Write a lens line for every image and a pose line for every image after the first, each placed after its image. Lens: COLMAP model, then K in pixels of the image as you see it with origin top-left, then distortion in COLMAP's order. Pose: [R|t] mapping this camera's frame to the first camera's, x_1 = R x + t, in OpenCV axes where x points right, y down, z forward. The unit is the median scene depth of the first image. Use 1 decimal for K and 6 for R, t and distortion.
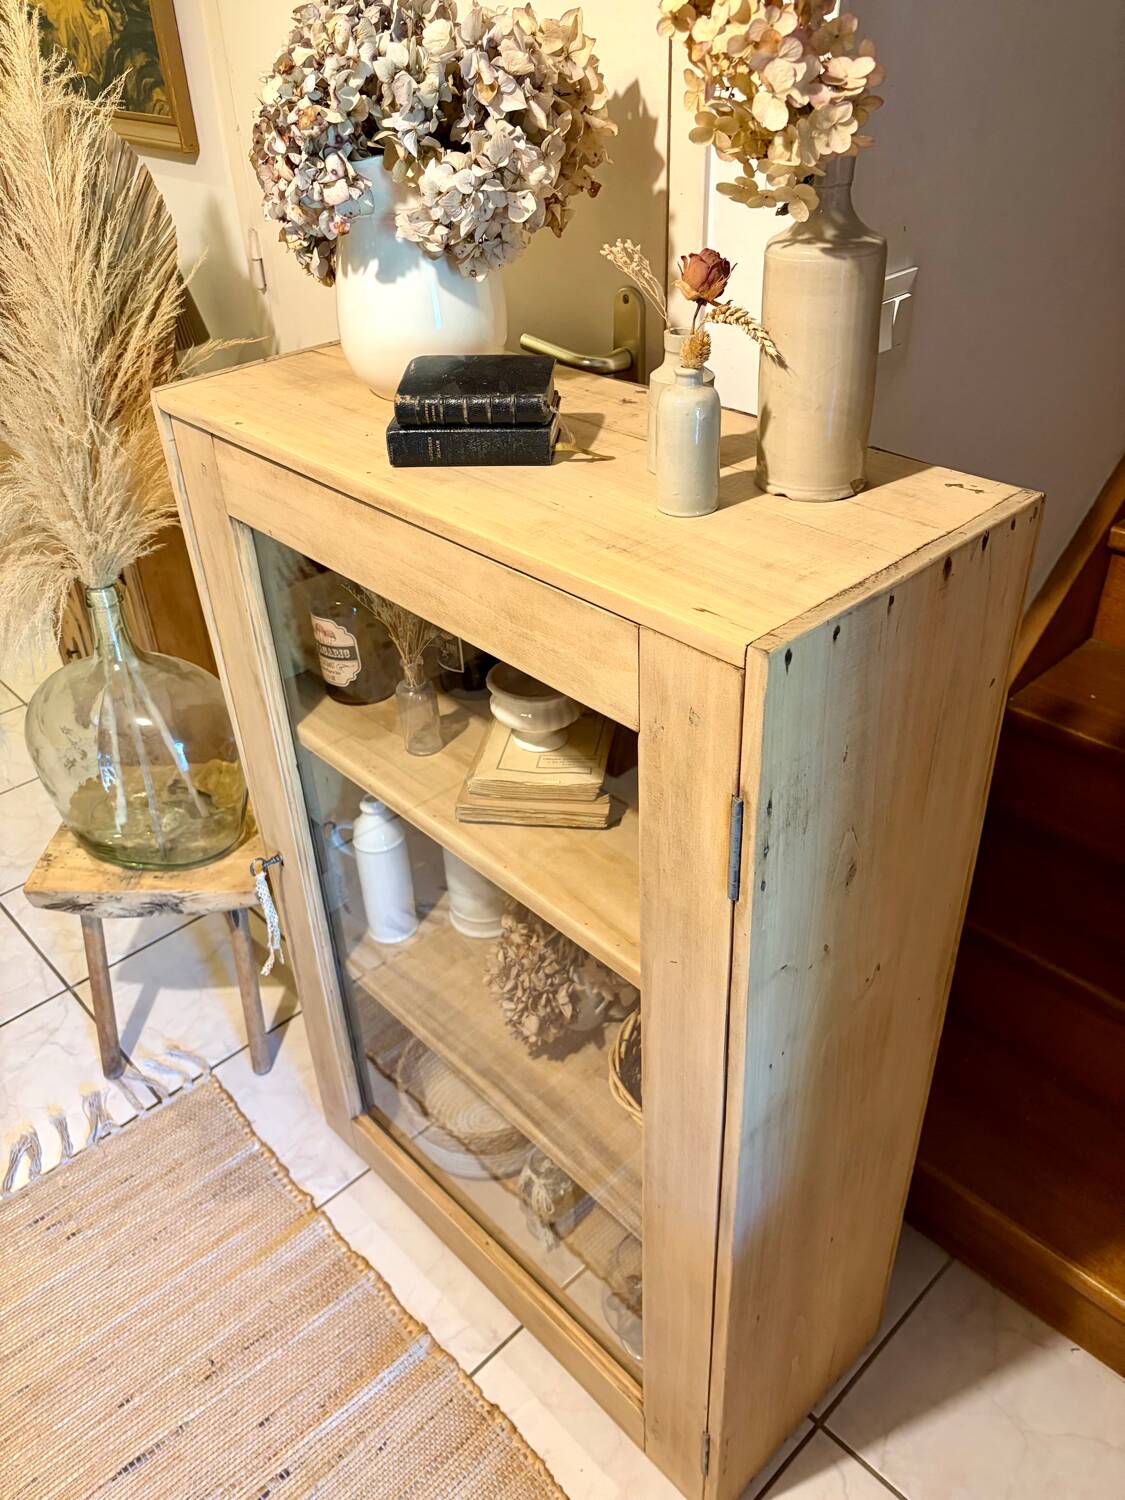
lens RADIAL K [[1150.9, 0, 567.7], [0, 1150.9, 736.2], [0, 0, 1]] dist [0.006045, 0.001323]
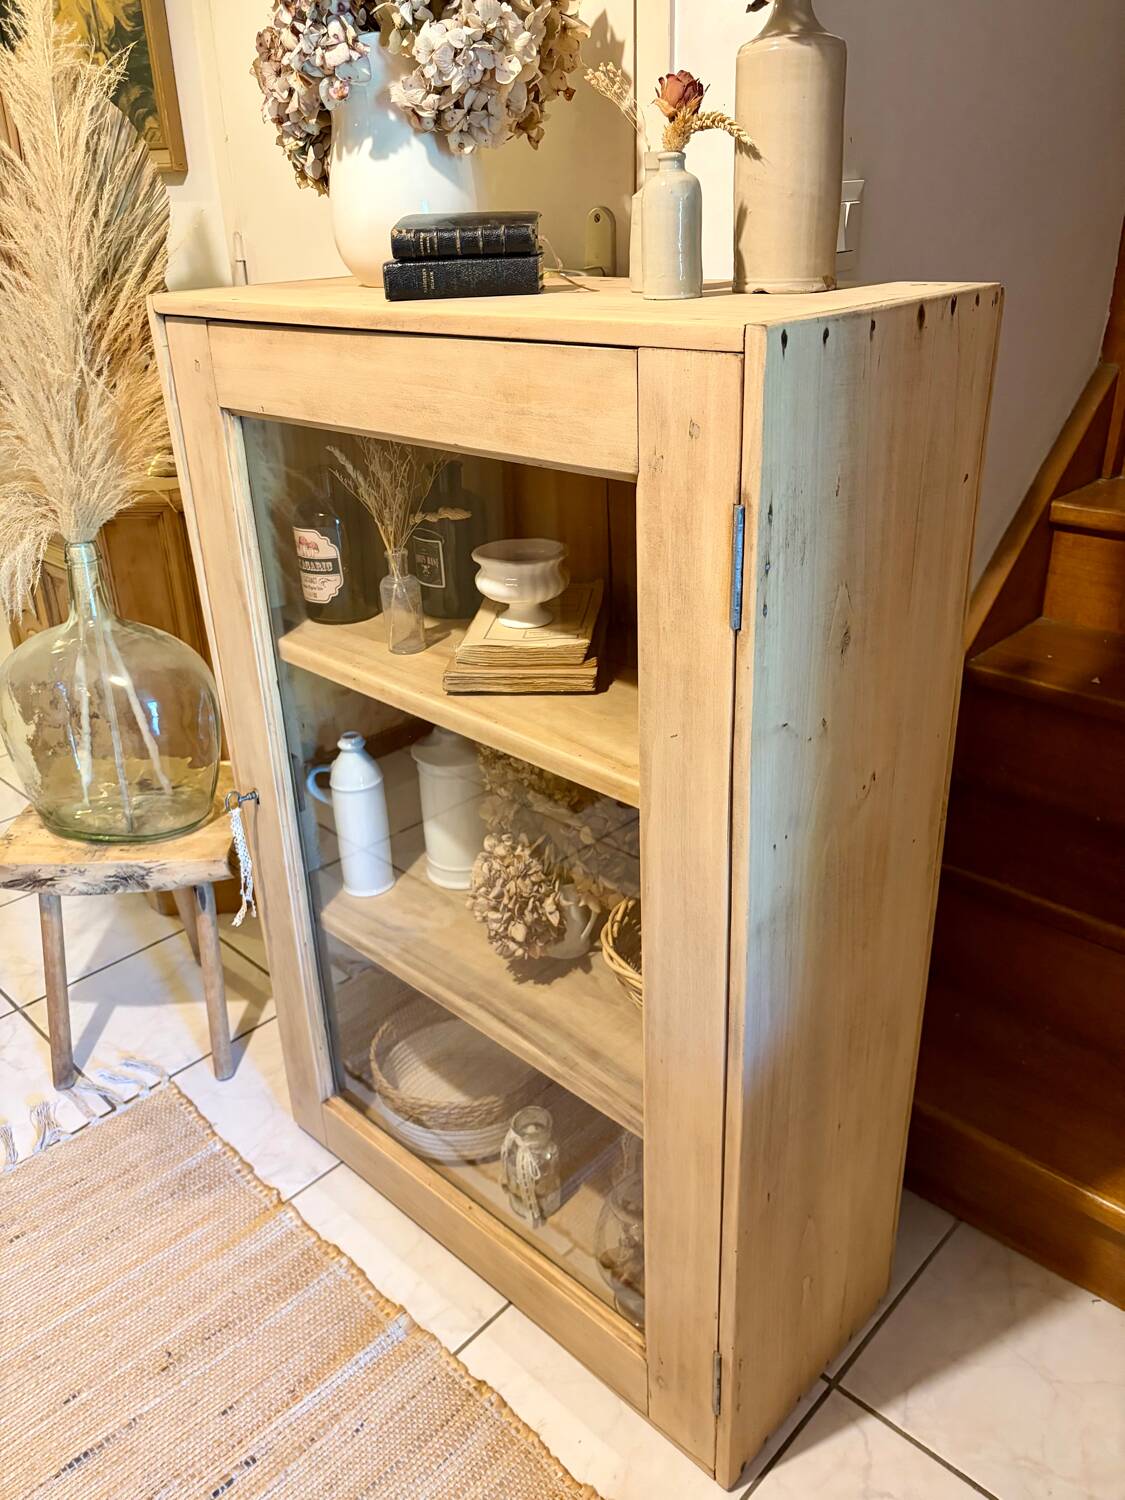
lens RADIAL K [[1146.0, 0, 563.5], [0, 1146.0, 724.0], [0, 0, 1]] dist [0.009150, -0.003138]
pose [[0.998931, -0.017010, 0.042976, -0.030493], [0.023591, 0.987222, -0.157593, 0.221597], [-0.039747, 0.158438, 0.986569, 0.015047]]
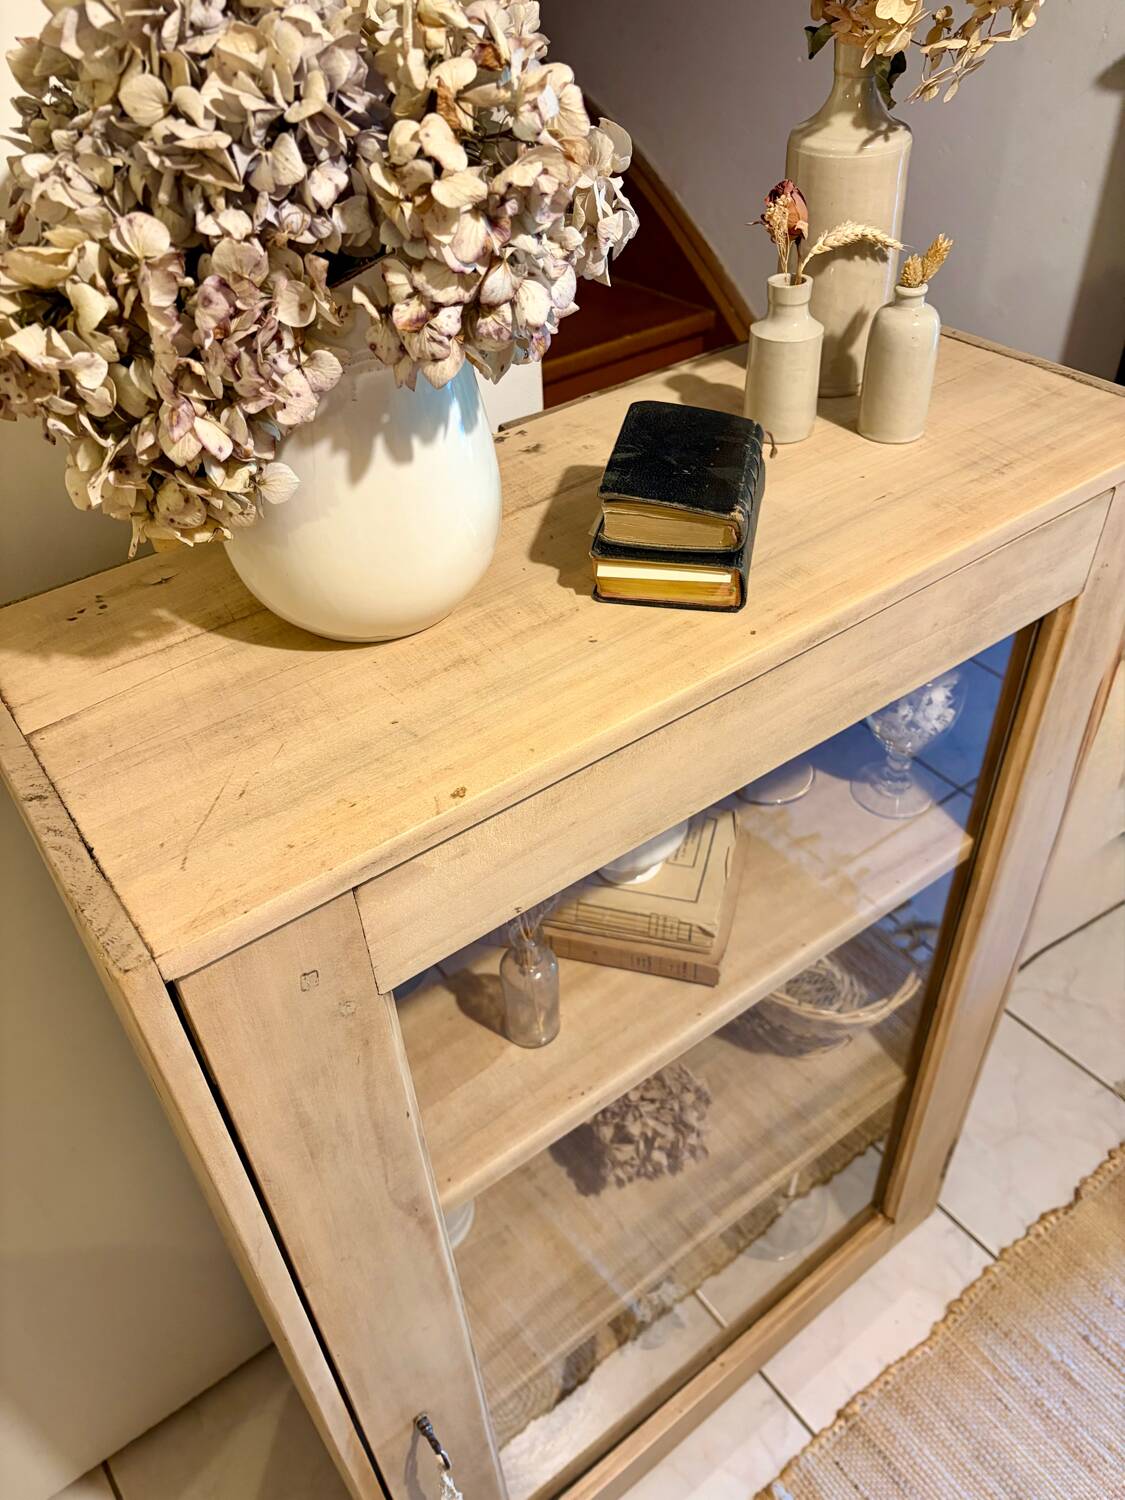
lens RADIAL K [[1146.0, 0, 563.5], [0, 1146.0, 724.0], [0, 0, 1]] dist [0.009150, -0.003138]
pose [[0.122012, -0.607566, 0.784842, -0.526016], [0.583403, 0.683626, 0.438516, -0.387467], [-0.802966, 0.404375, 0.437867, 0.567937]]
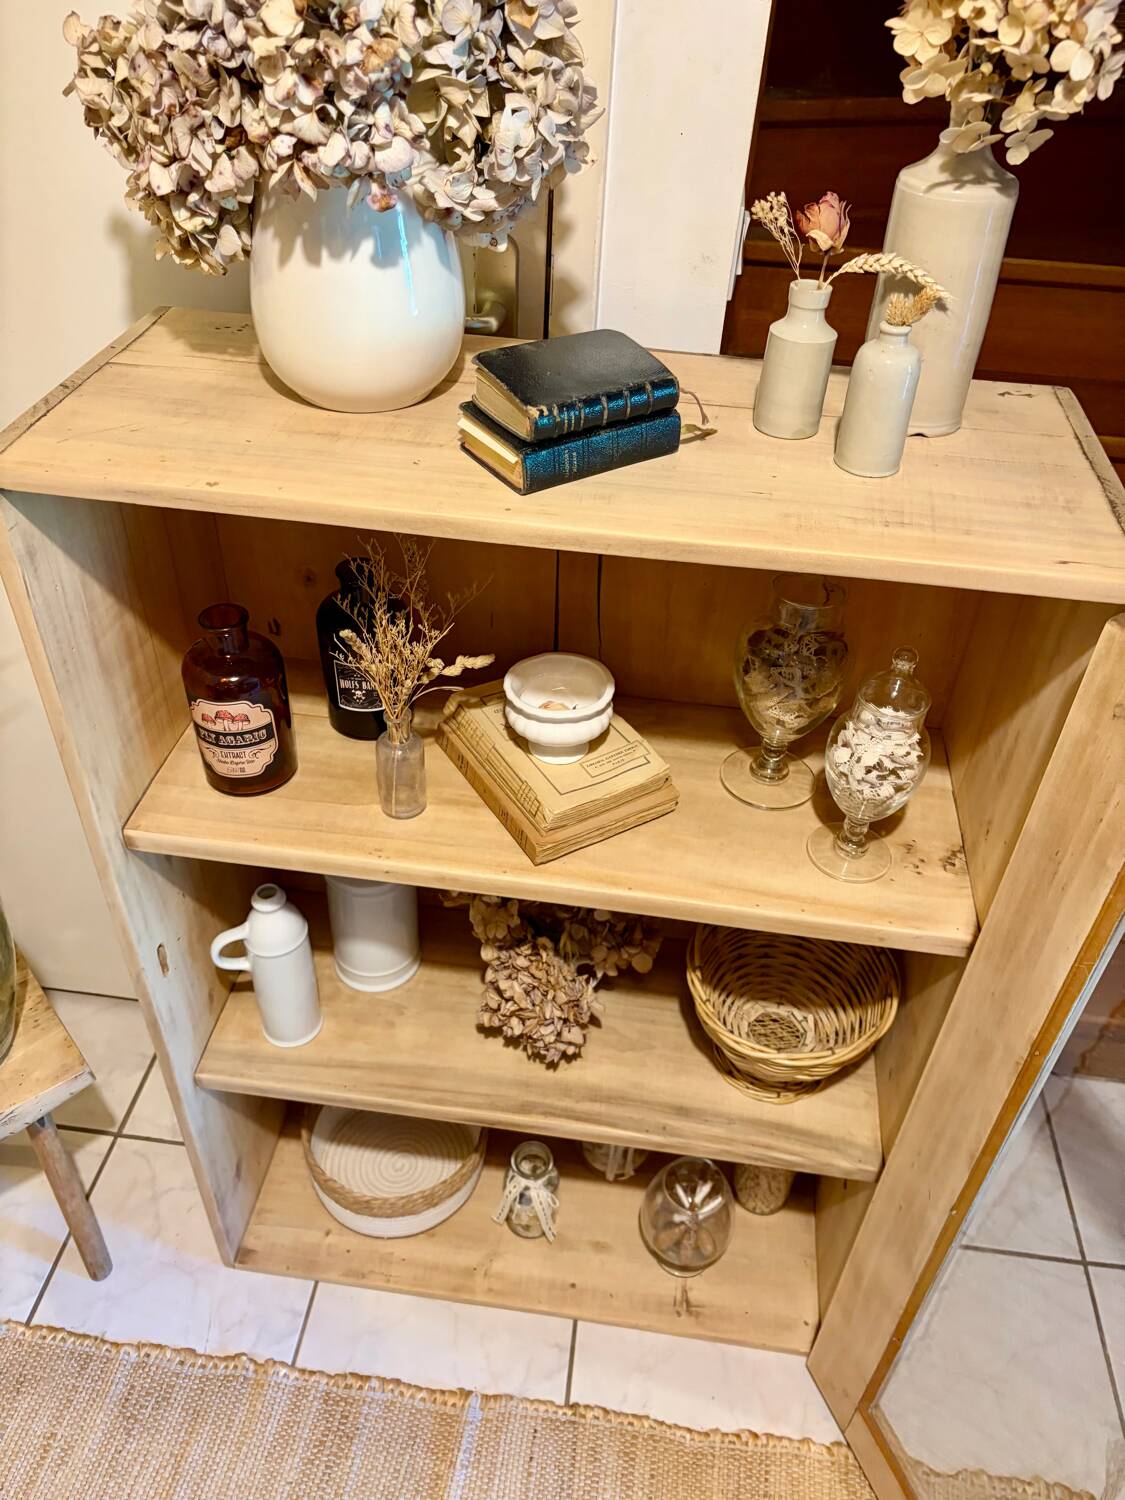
lens RADIAL K [[1151.5, 0, 577.3], [0, 1151.5, 745.9], [0, 0, 1]] dist [0.000762, -0.004785]
pose [[0.767433, -0.348583, 0.538086, -0.439708], [0.290994, 0.937234, 0.192134, -0.148606], [-0.571286, 0.009130, 0.820700, 0.213621]]
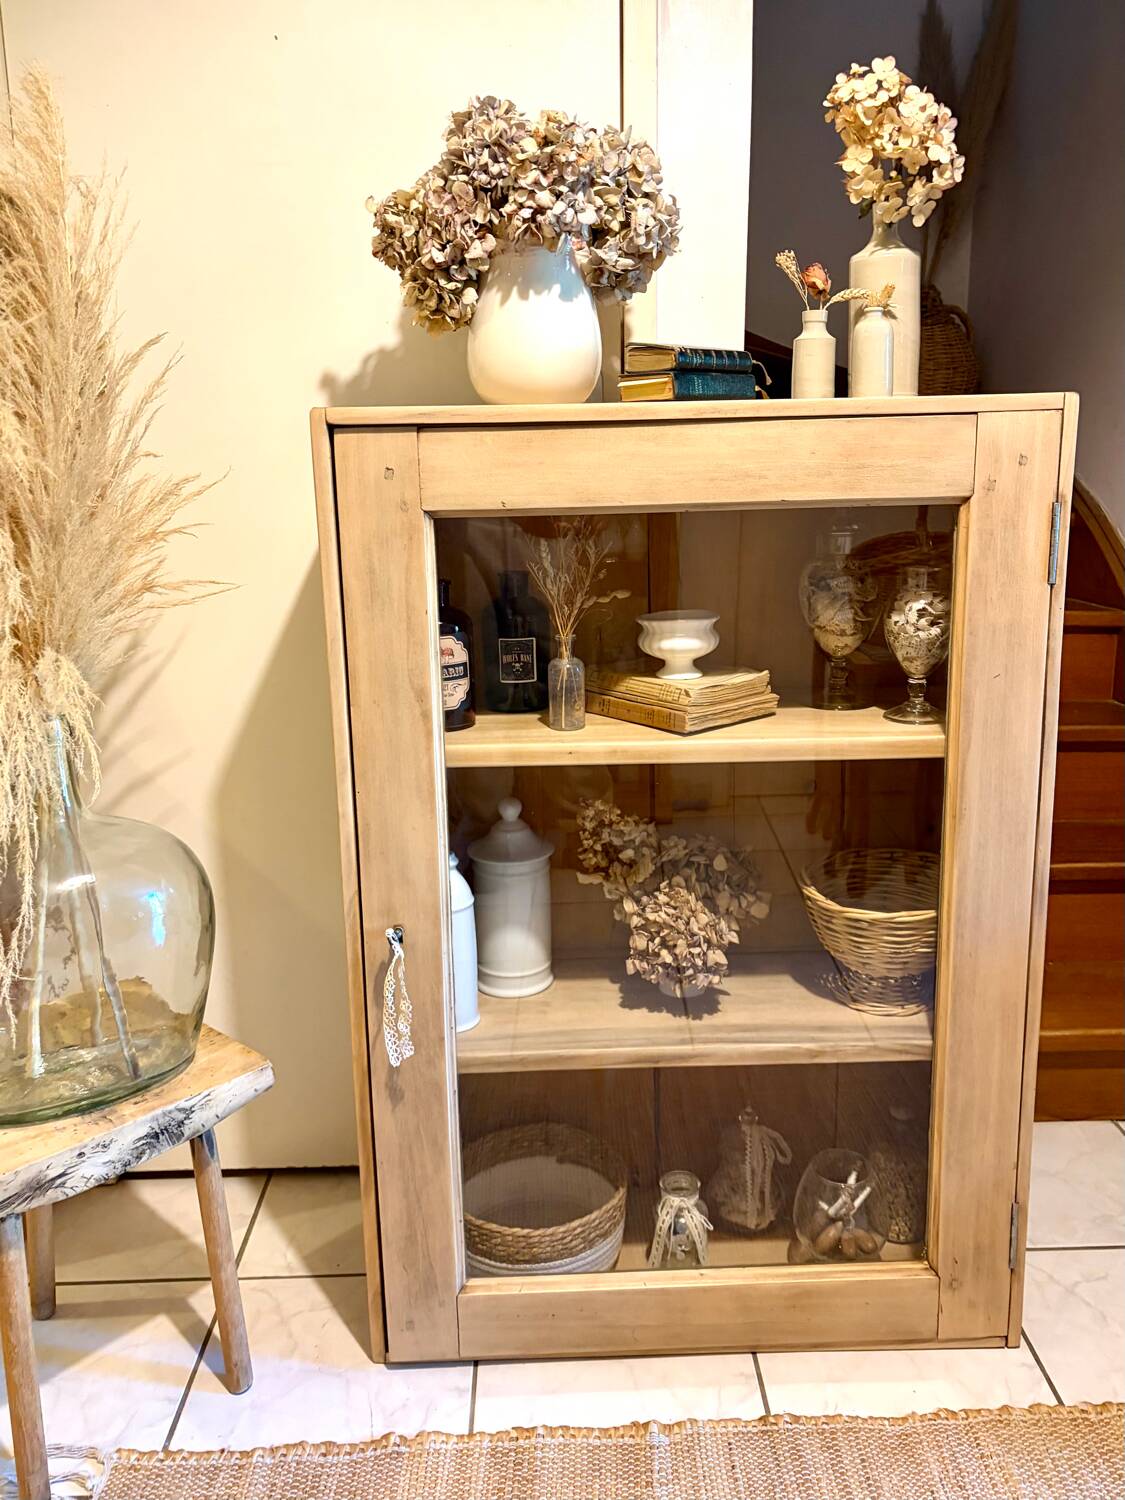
lens RADIAL K [[1193.5, 0, 592.3], [0, 1193.5, 671.4], [0, 0, 1]] dist [0.007853, 0.005972]
pose [[0.670680, -0.118375, 0.732240, -0.863587], [0.405156, 0.885371, -0.227964, 0.212723], [-0.621319, 0.449562, 0.641761, 0.232207]]
